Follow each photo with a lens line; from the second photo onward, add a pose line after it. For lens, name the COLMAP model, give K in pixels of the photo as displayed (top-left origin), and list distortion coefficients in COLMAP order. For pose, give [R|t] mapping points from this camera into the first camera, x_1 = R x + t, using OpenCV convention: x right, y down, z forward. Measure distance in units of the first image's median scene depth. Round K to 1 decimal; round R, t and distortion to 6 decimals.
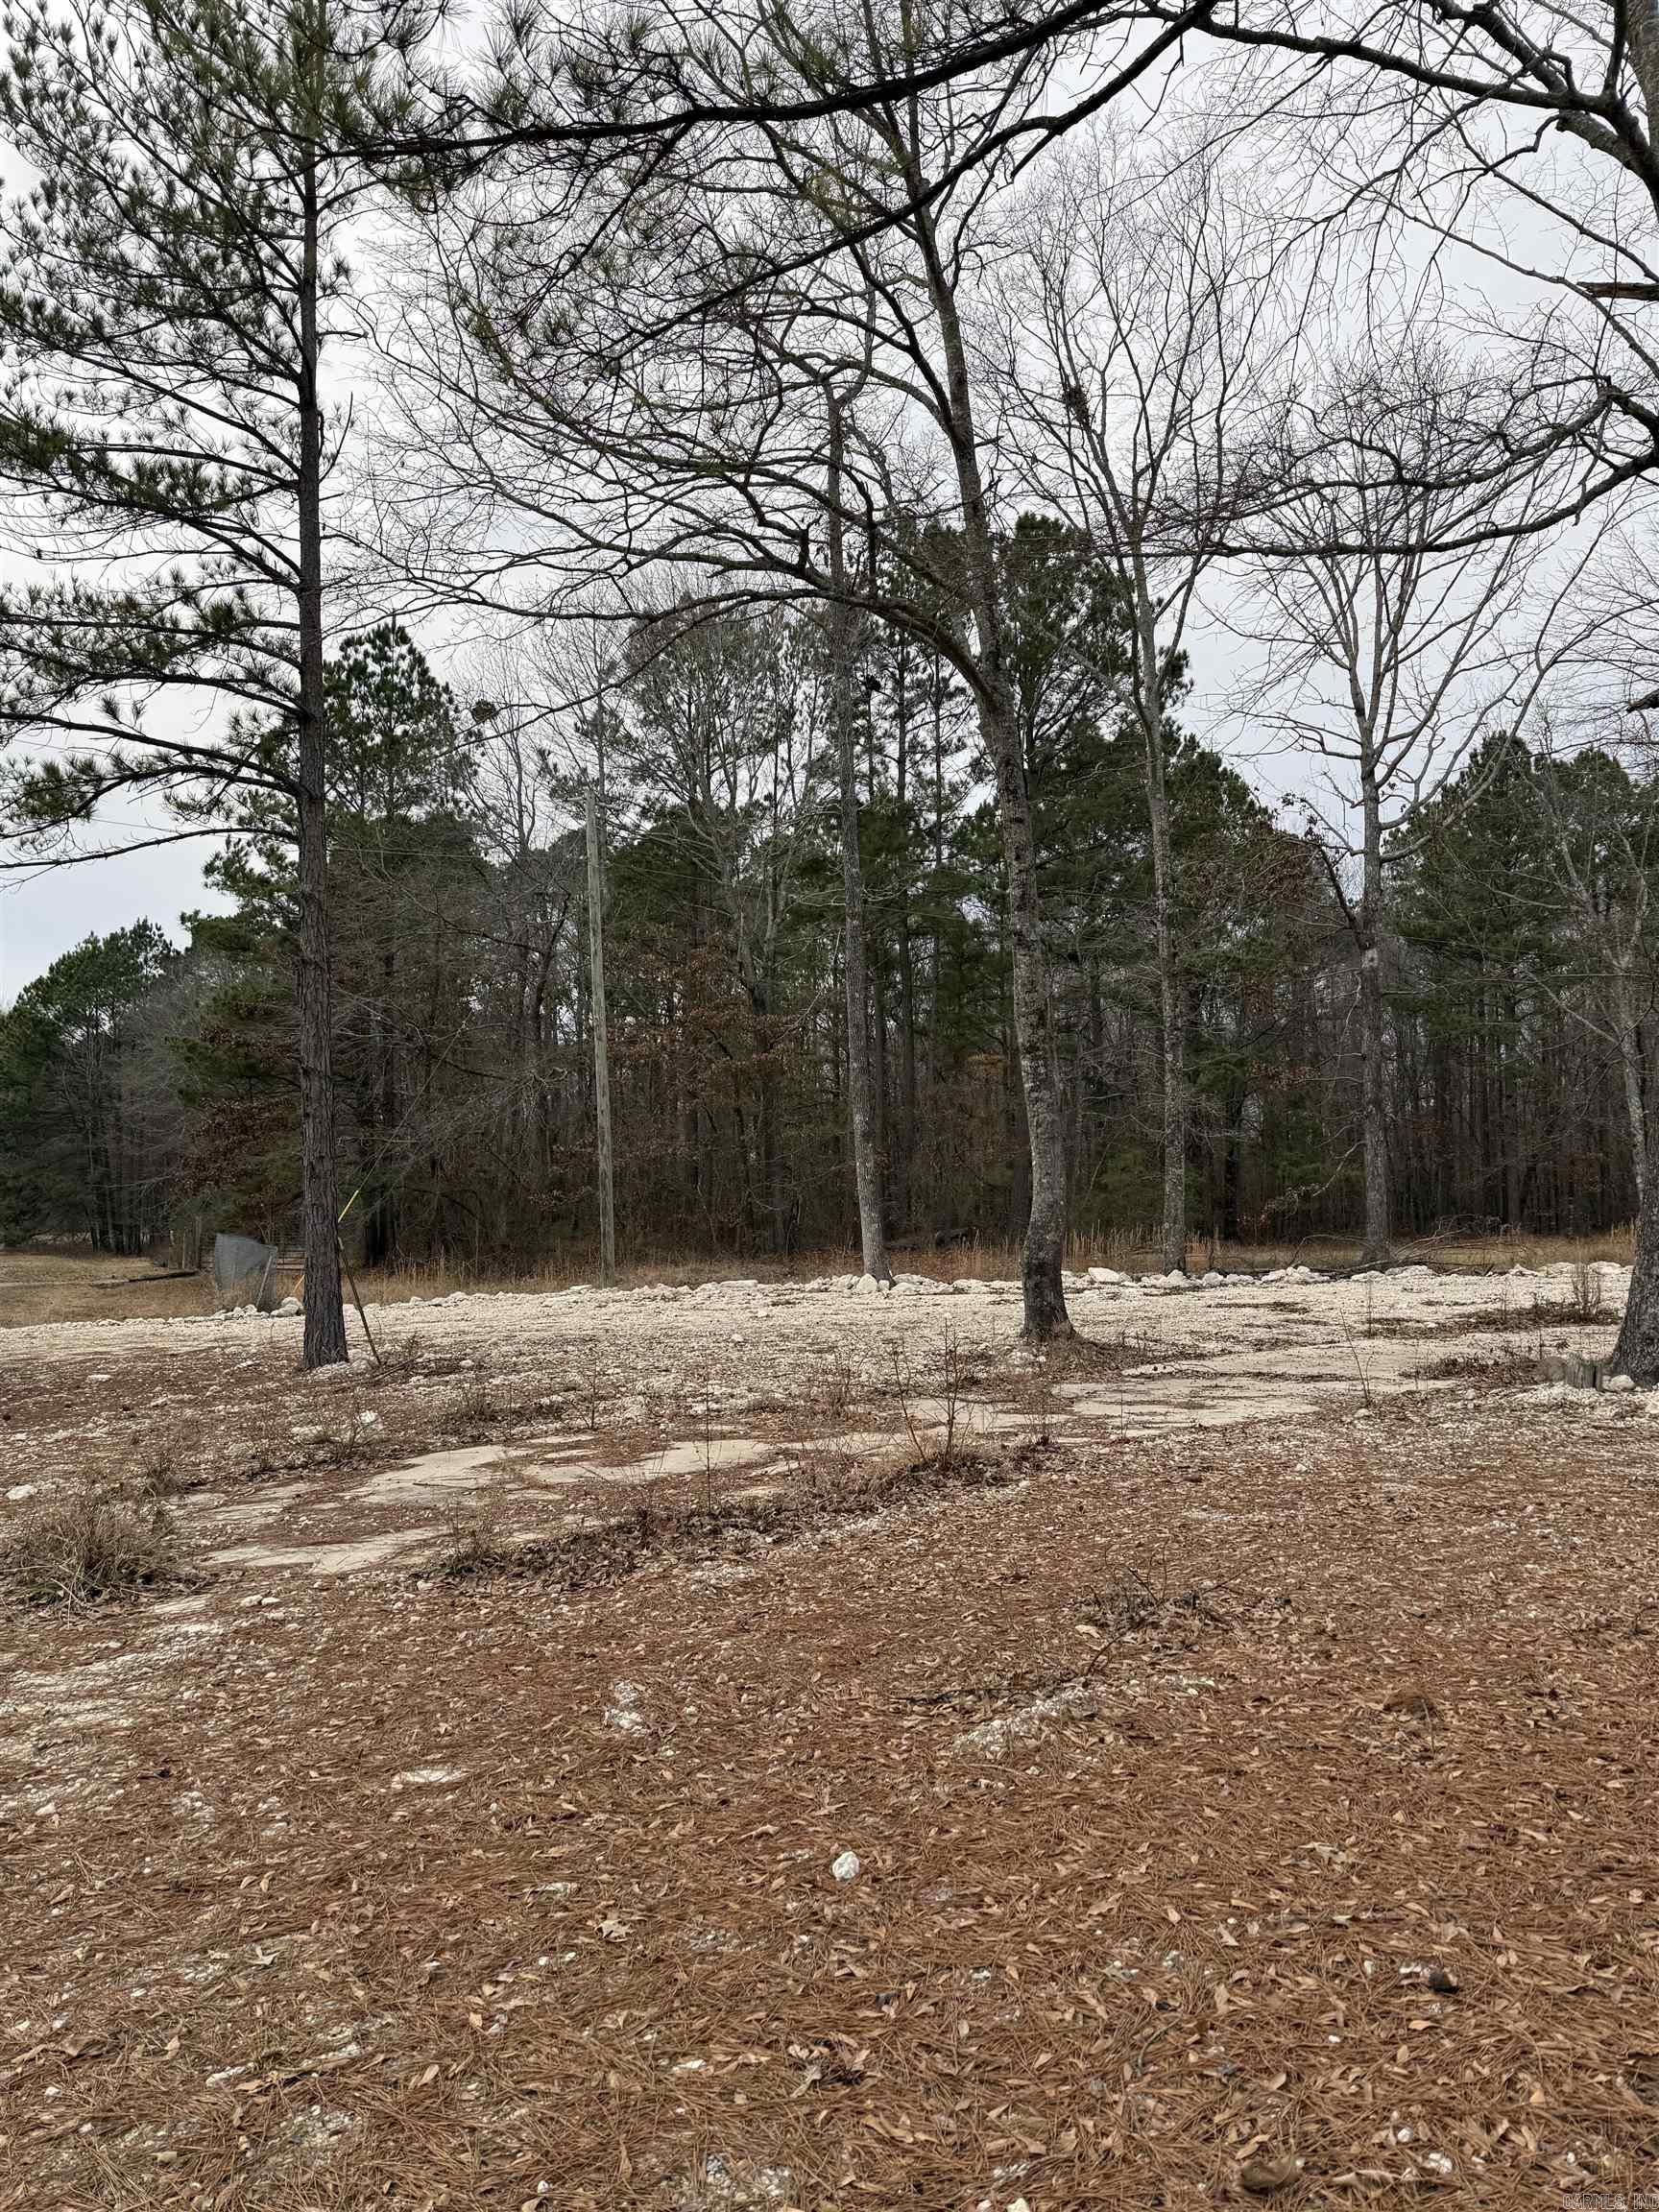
lens RADIAL K [[1550.9, 0, 843.1], [0, 1550.9, 1106.0], [0, 0, 1]] dist [0.001409, -0.007285]
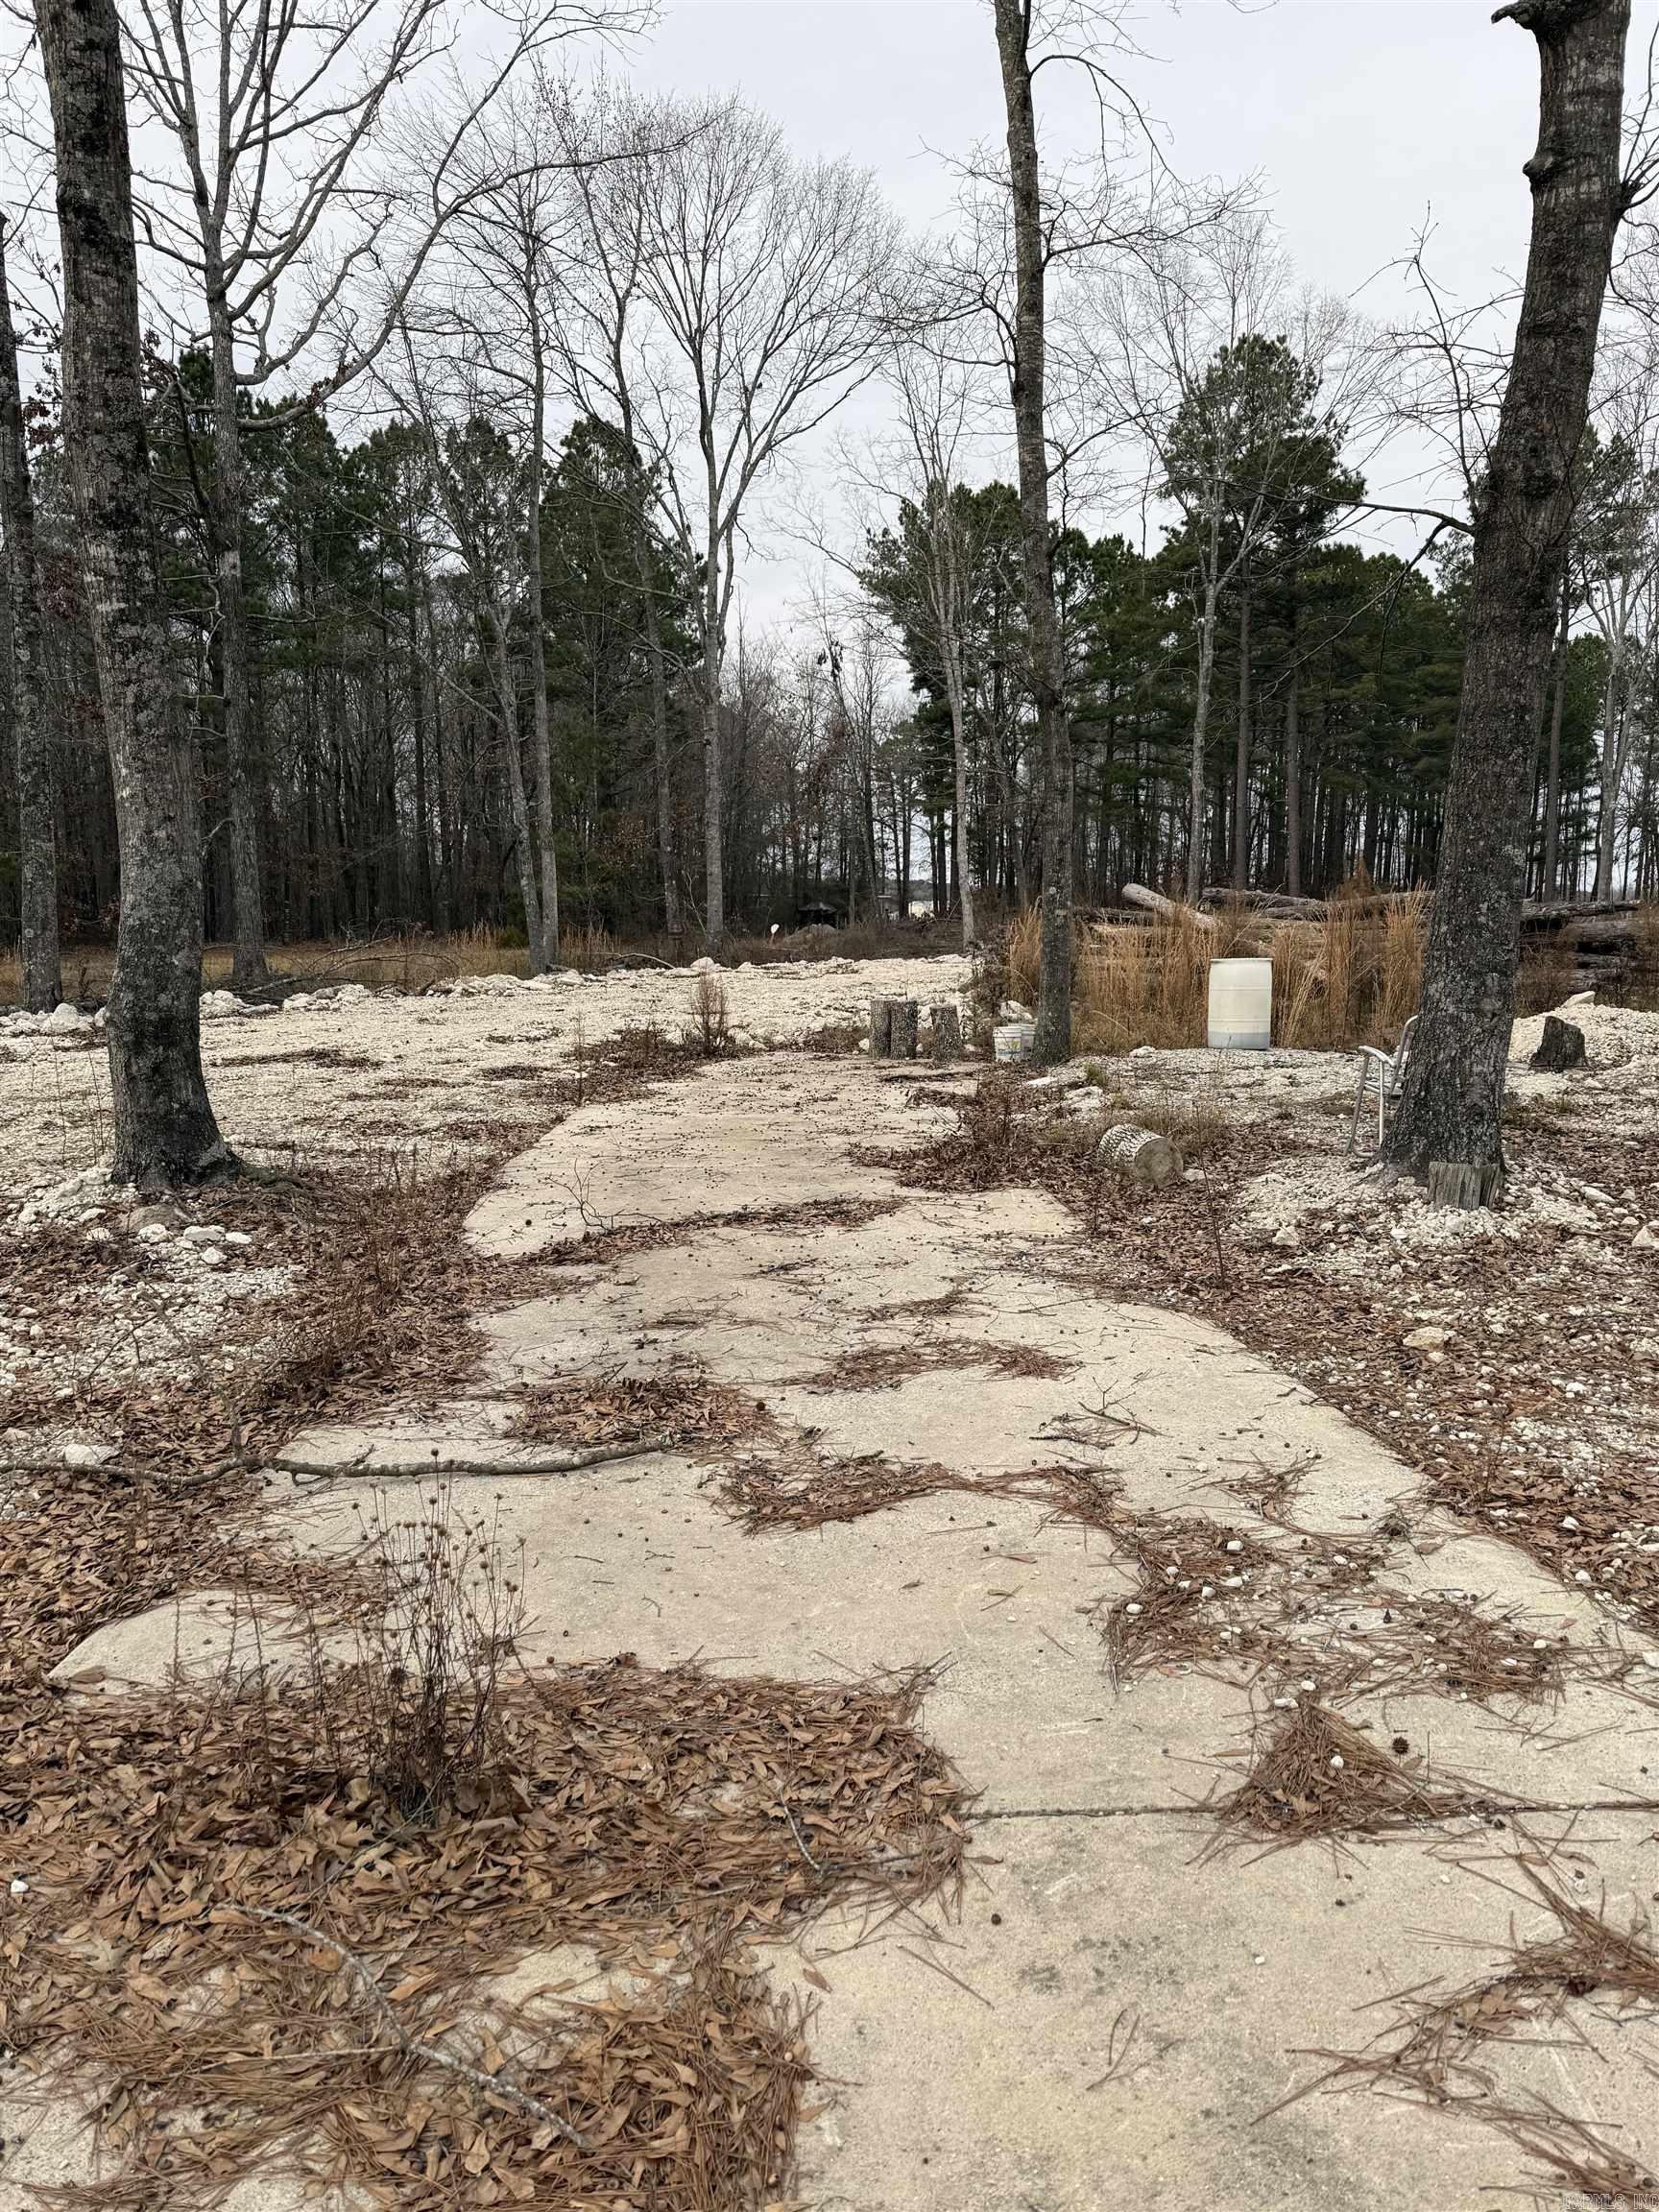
lens RADIAL K [[1550.9, 0, 834.1], [0, 1550.9, 1115.4], [0, 0, 1]] dist [0.001409, -0.007285]
pose [[0.661274, -0.093657, 0.744275, -0.046766], [-0.052385, 0.983988, 0.170364, 0.024084], [-0.748314, -0.151646, 0.645779, 0.319800]]
